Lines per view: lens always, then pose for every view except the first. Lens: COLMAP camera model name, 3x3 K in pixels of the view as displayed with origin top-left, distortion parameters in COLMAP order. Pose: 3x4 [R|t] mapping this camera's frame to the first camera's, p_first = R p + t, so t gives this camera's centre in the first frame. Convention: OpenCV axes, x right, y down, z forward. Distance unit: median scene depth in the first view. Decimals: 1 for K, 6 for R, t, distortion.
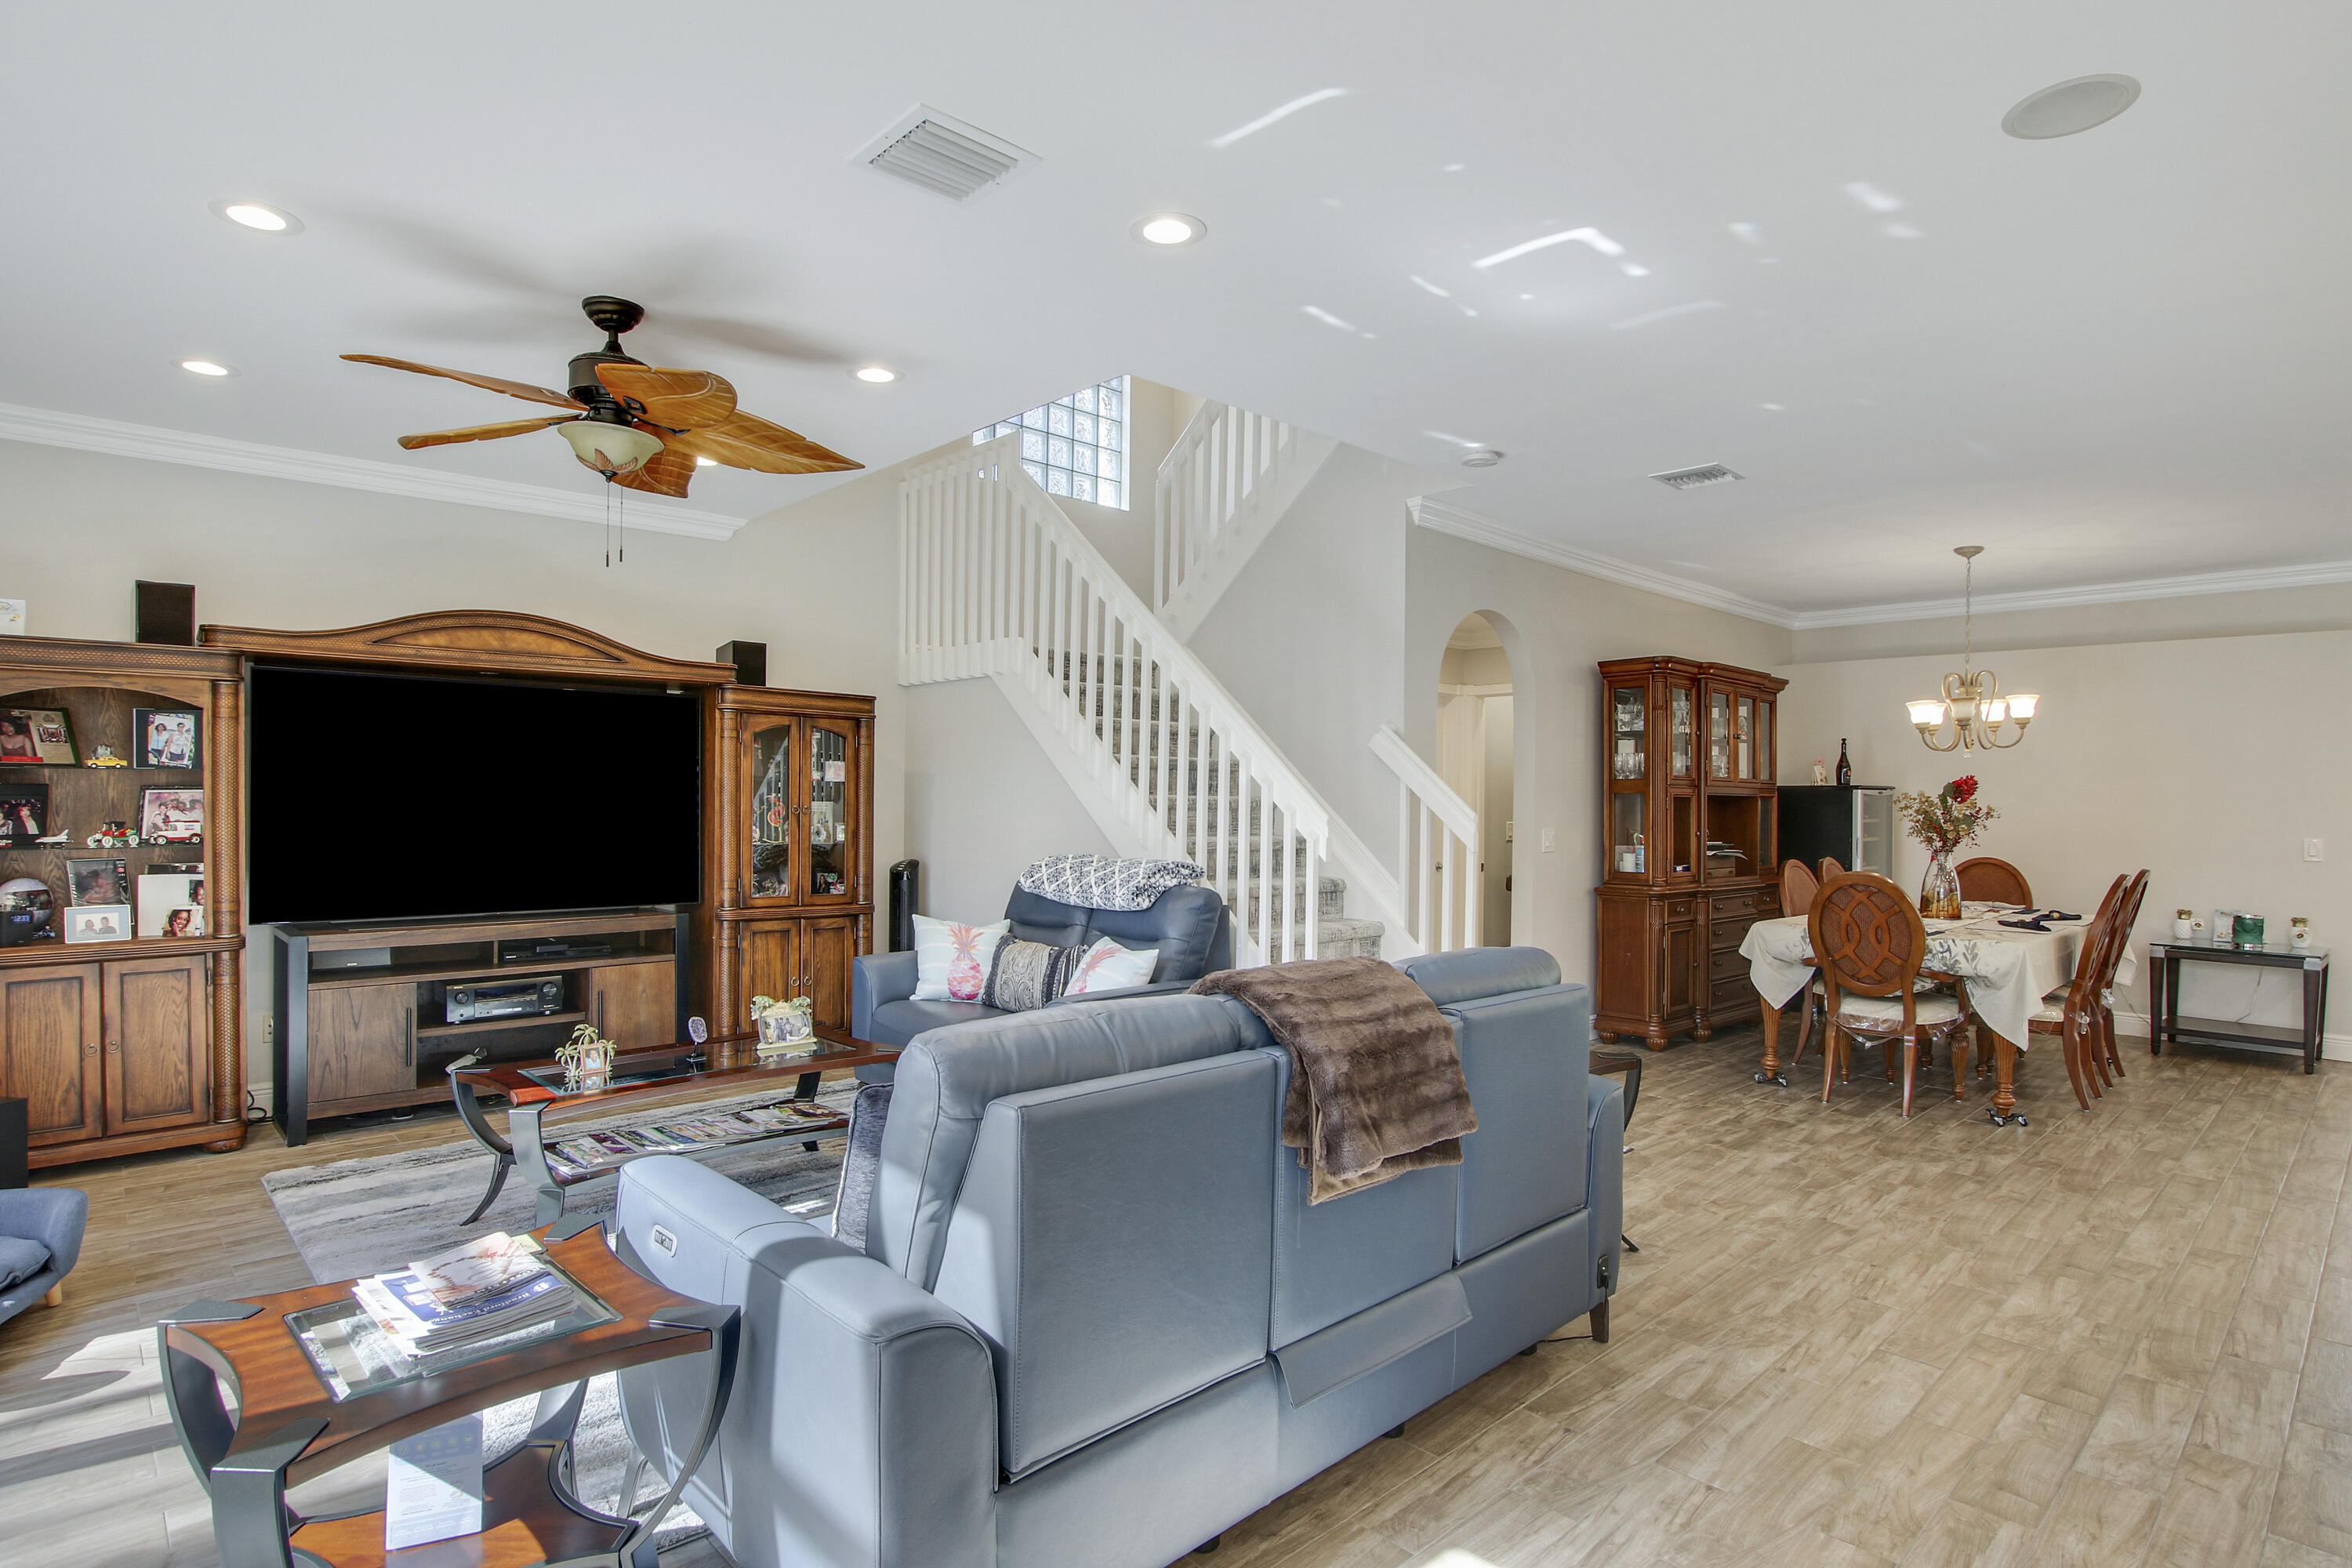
lens RADIAL K [[1209.8, 0, 1165.6], [0, 1209.8, 785.6], [0, 0, 1]] dist [-0.035603, 0.006551]
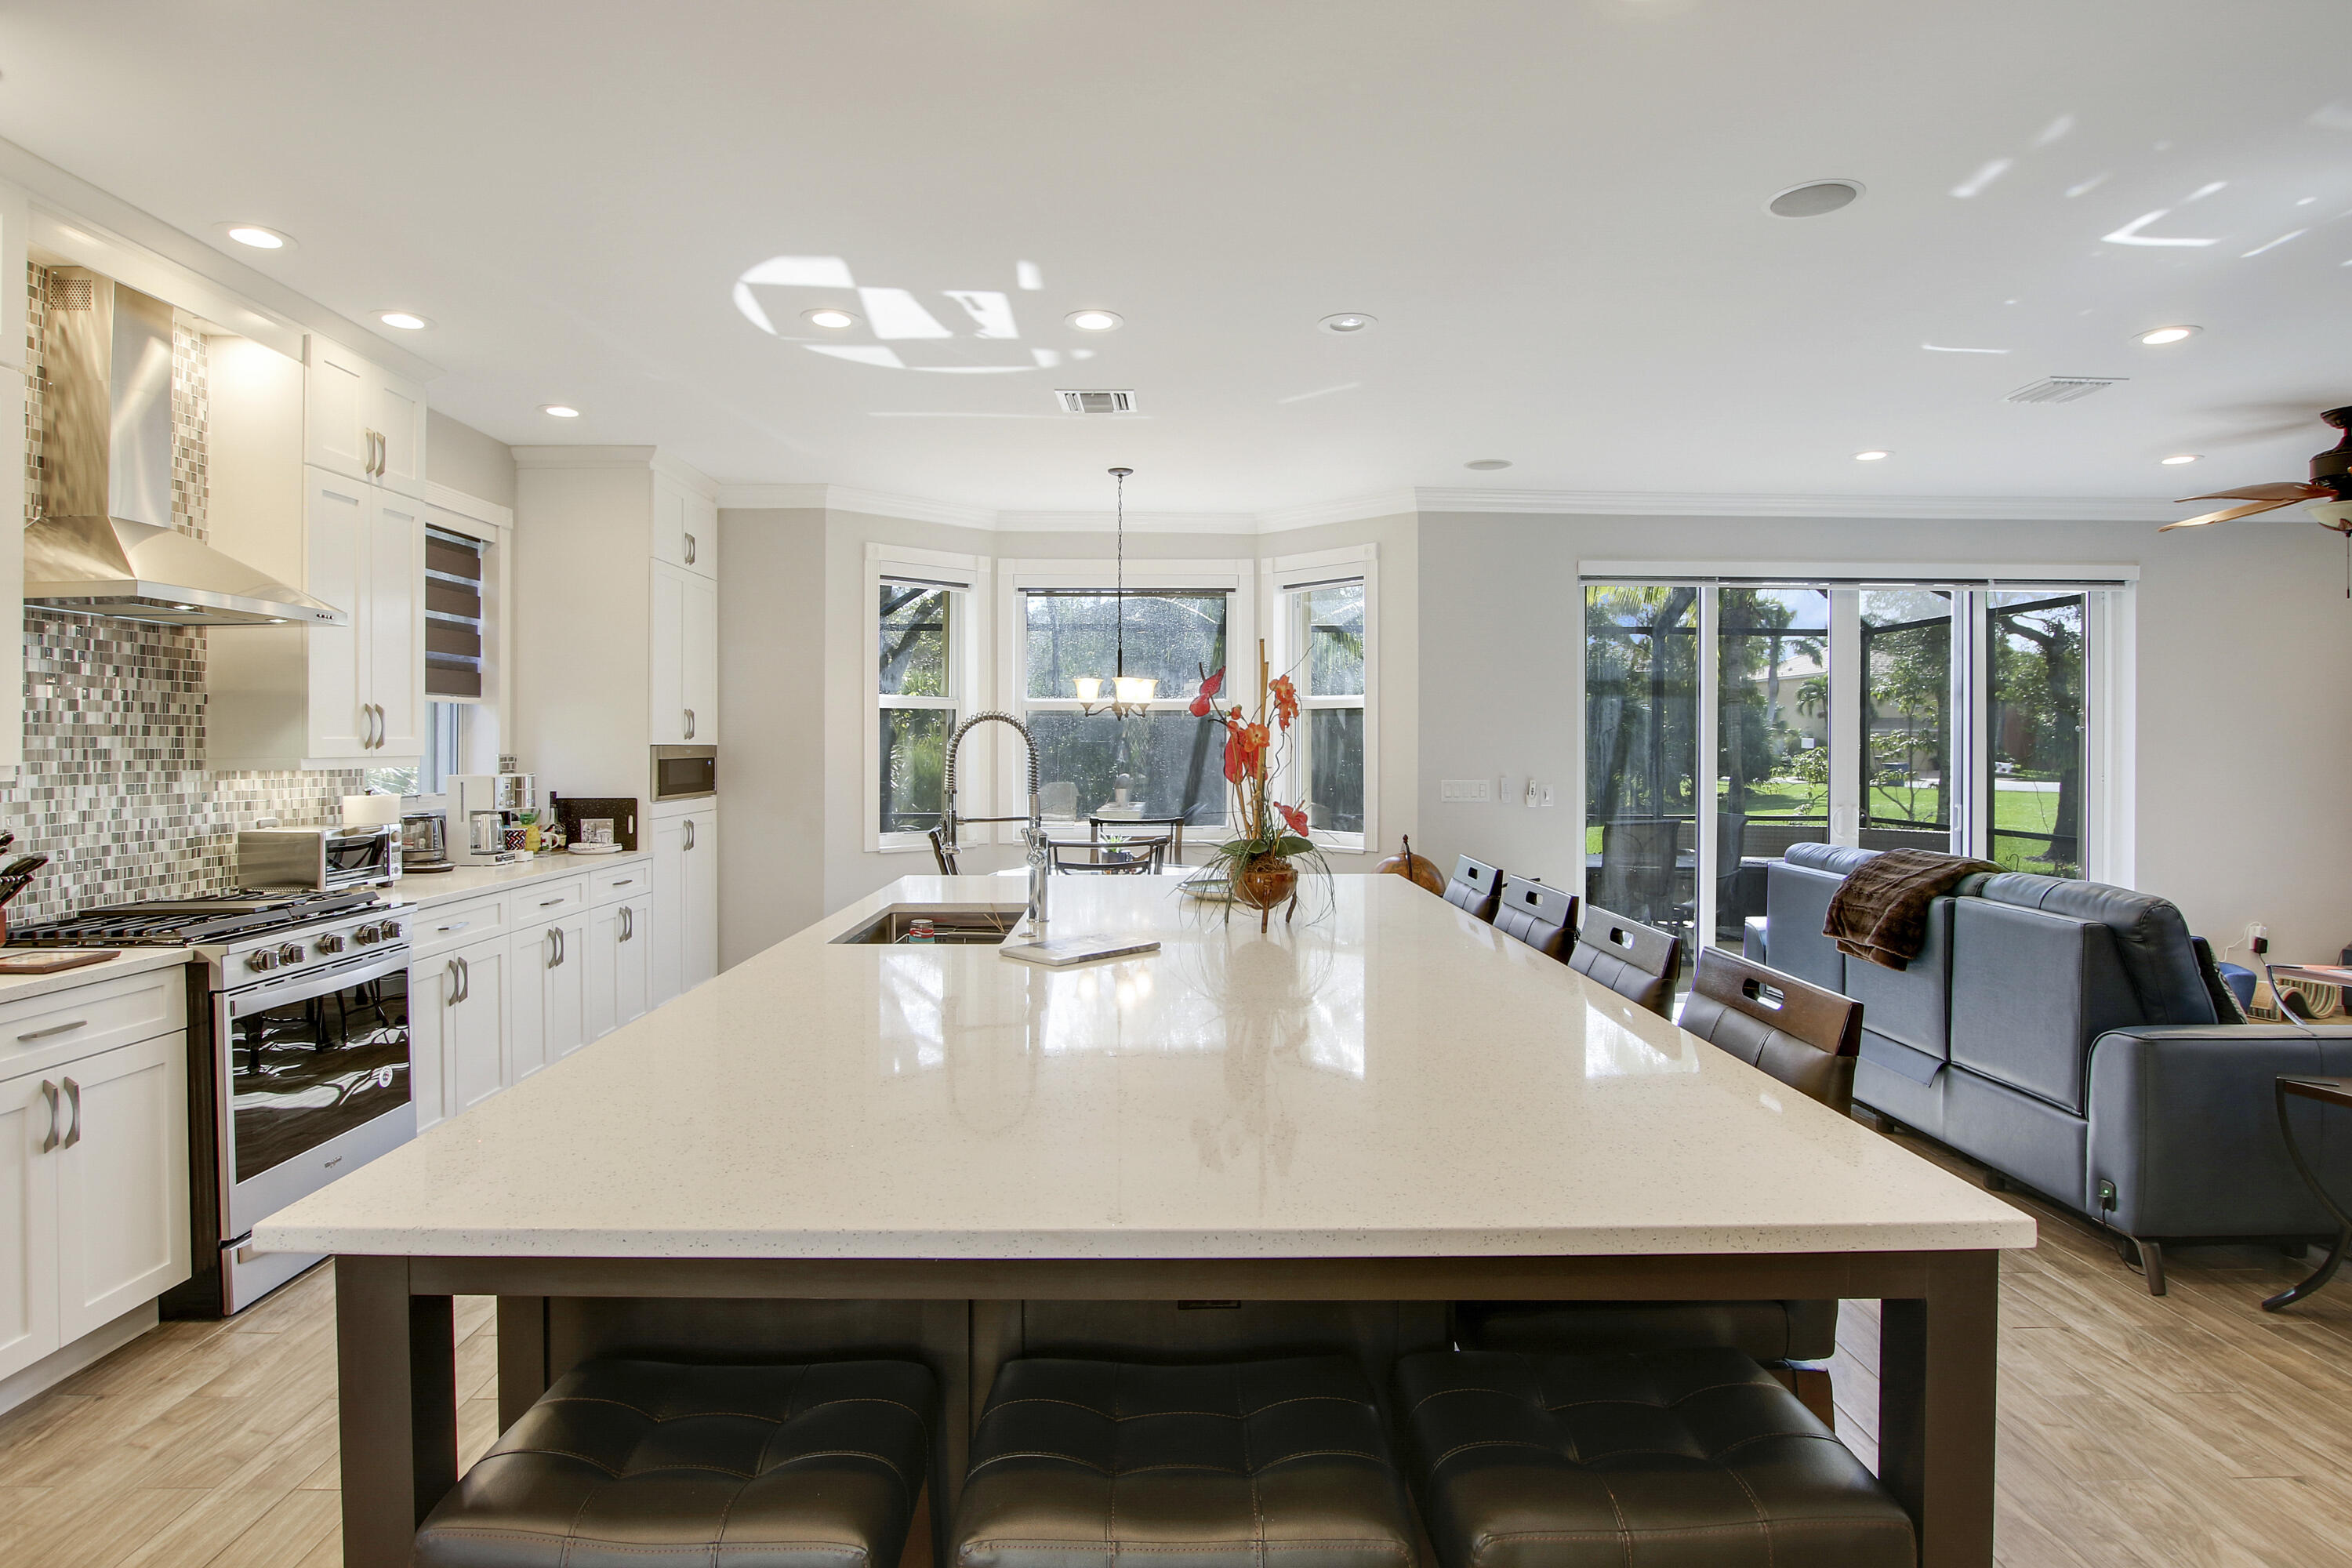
lens RADIAL K [[1225.6, 0, 1171.4], [0, 1225.6, 744.0], [0, 0, 1]] dist [-0.029590, 0.004776]
pose [[-0.672514, -0.013035, -0.739969, 1.012122], [-0.002776, 0.999882, -0.015091, 0.006360], [0.740079, -0.008095, -0.672471, 0.638883]]
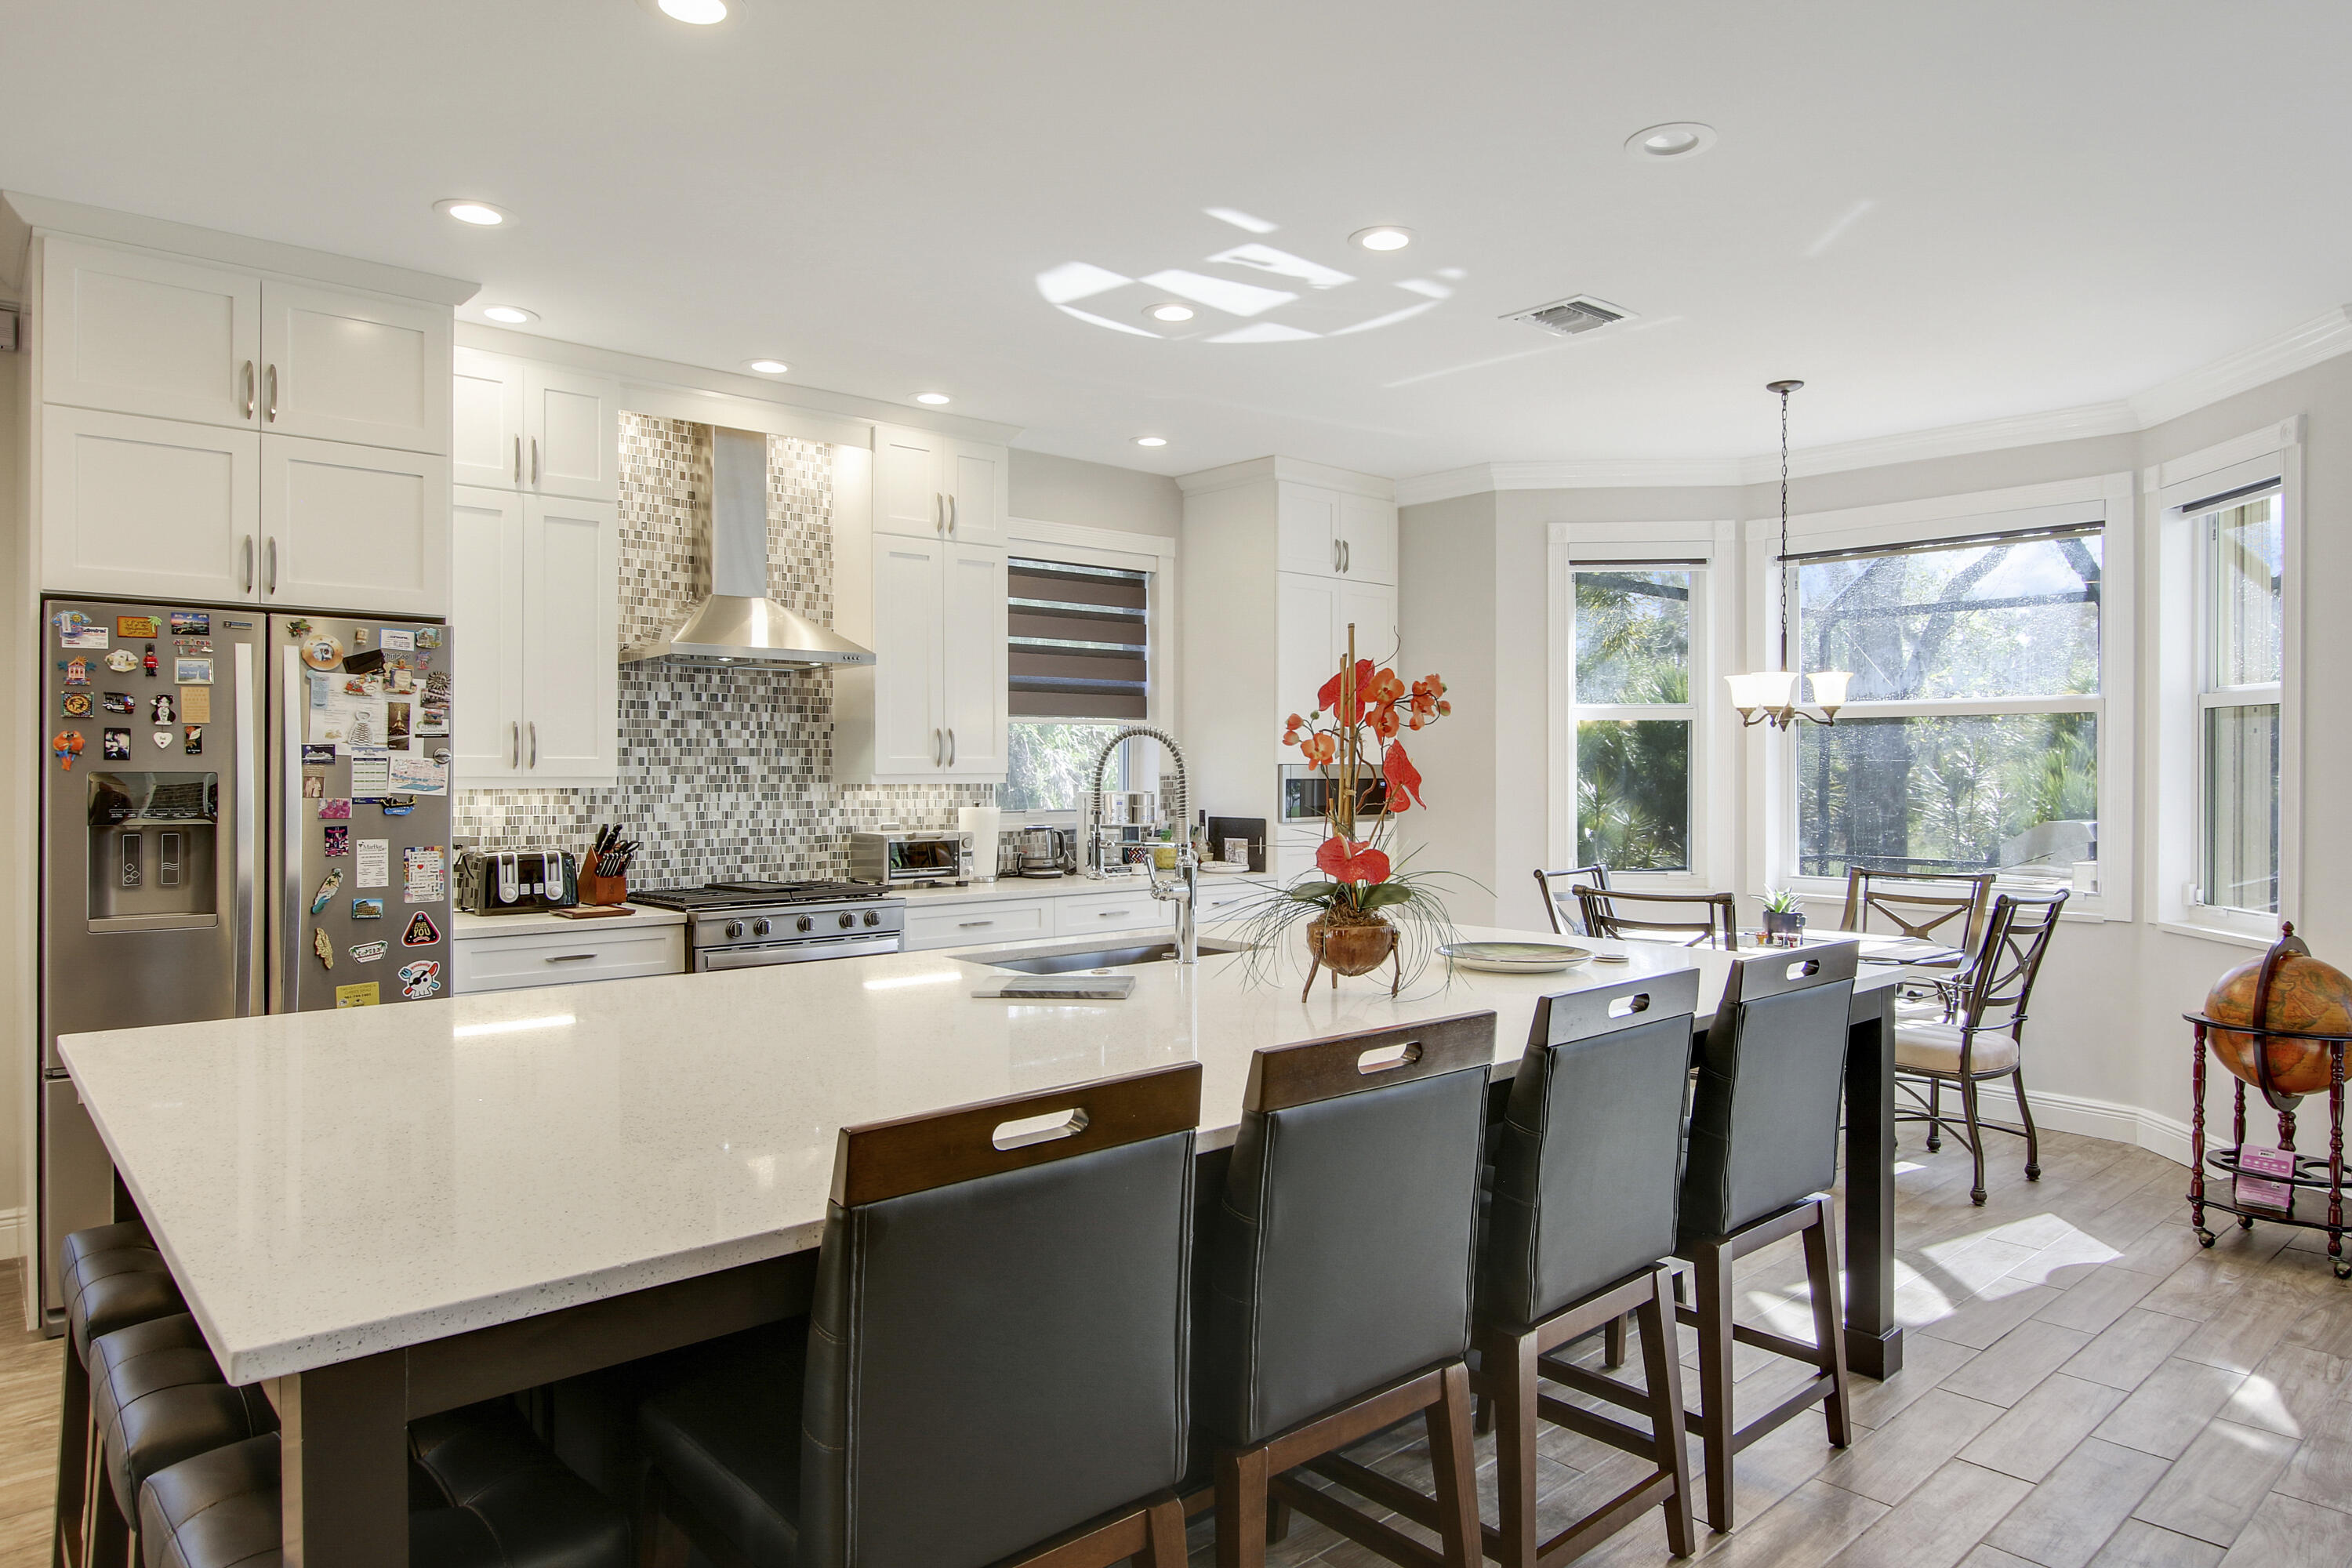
lens RADIAL K [[1452.0, 0, 1179.5], [0, 1452.0, 773.2], [0, 0, 1]] dist [-0.015803, 0.002034]
pose [[-0.999559, -0.014421, 0.025973, 0.558093], [-0.014474, 0.999894, -0.001856, 0.003373], [-0.025943, -0.002231, -0.999661, 0.829651]]
